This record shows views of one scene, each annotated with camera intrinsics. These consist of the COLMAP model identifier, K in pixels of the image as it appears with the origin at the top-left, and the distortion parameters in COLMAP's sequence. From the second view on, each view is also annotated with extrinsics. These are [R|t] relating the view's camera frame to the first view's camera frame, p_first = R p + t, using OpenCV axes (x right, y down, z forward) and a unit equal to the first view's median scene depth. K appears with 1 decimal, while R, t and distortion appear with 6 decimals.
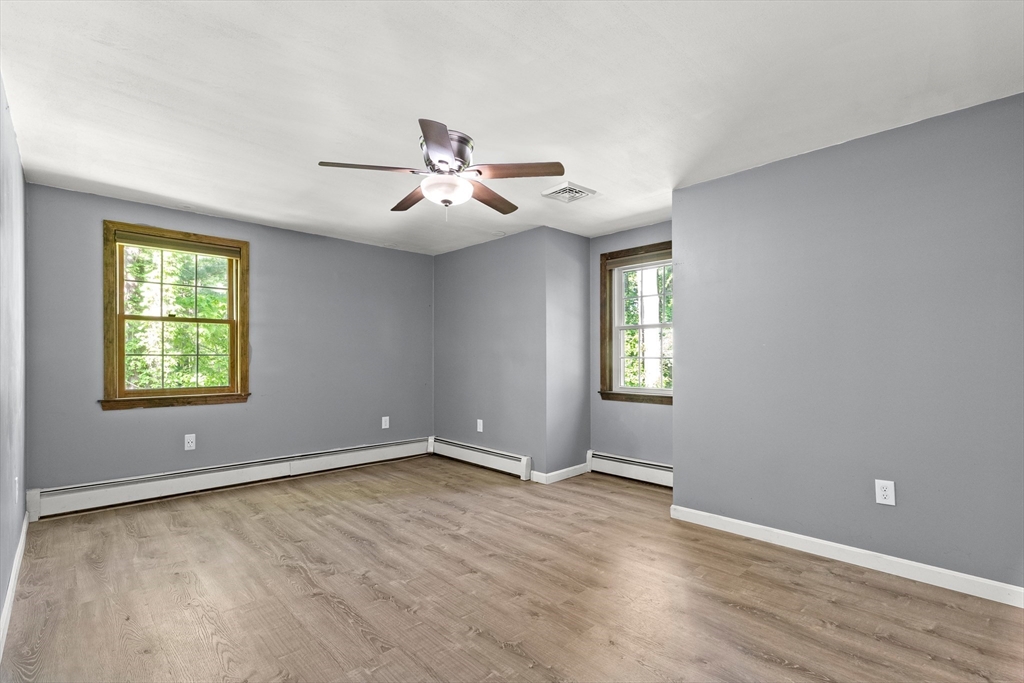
lens RADIAL K [[465.8, 0, 512.9], [0, 465.8, 347.3], [0, 0, 1]] dist [0.006627, -0.002507]
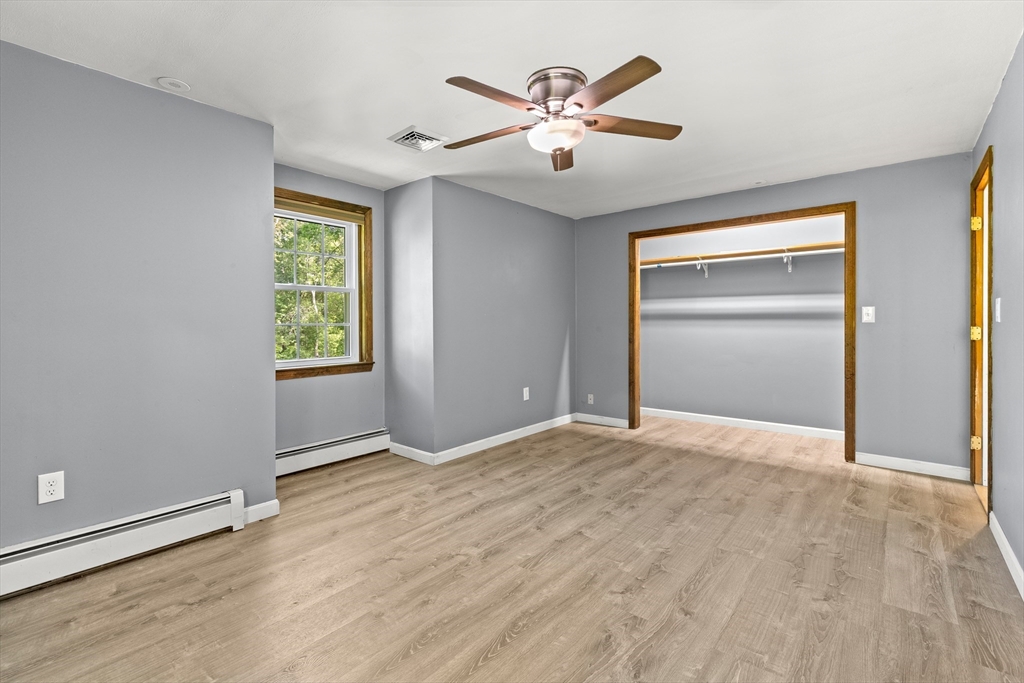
lens RADIAL K [[465.8, 0, 520.6], [0, 465.8, 325.6], [0, 0, 1]] dist [0.006627, -0.002507]
pose [[-0.119588, -0.006287, 0.992804, -0.881110], [-0.016587, 0.999853, 0.004334, 0.020731], [-0.992685, -0.015950, -0.119674, 1.027179]]
